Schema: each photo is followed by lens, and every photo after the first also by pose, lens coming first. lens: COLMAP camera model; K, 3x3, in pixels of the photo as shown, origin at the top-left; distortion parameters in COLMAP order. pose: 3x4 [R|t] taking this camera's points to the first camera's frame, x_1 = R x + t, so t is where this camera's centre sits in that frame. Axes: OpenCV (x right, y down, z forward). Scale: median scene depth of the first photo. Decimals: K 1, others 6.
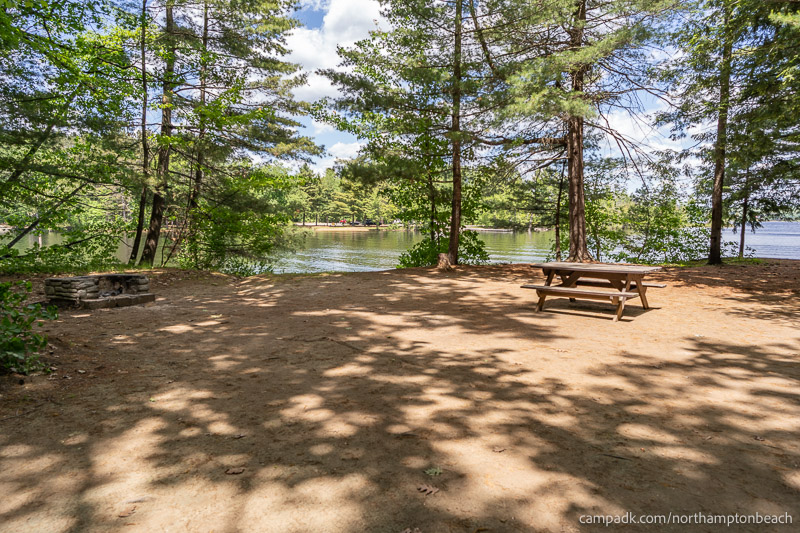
lens RADIAL K [[546.3, 0, 400.0], [0, 546.3, 266.5], [0, 0, 1]] dist [0.008644, 0.002003]
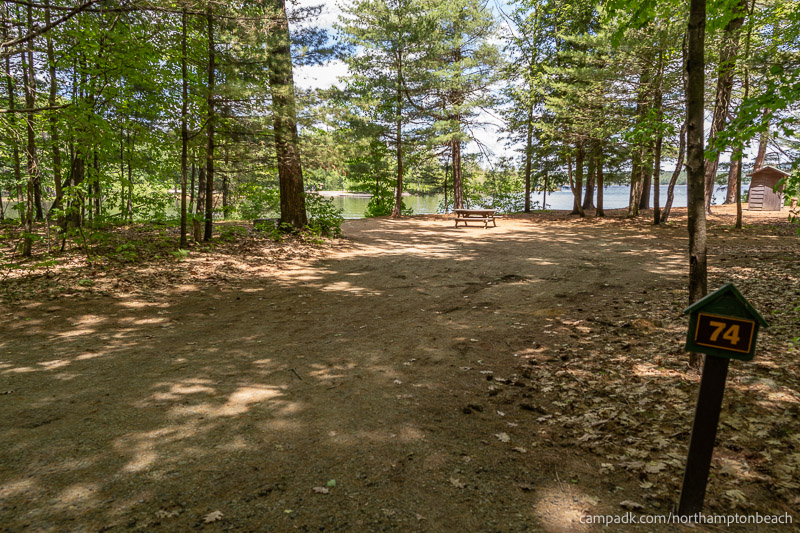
lens RADIAL K [[546.3, 0, 400.0], [0, 546.3, 266.5], [0, 0, 1]] dist [0.008644, 0.002003]
pose [[0.965510, -0.045991, 0.256270, -0.348295], [0.030577, 0.997493, 0.063811, 0.050509], [-0.258563, -0.053774, 0.964497, -0.726089]]
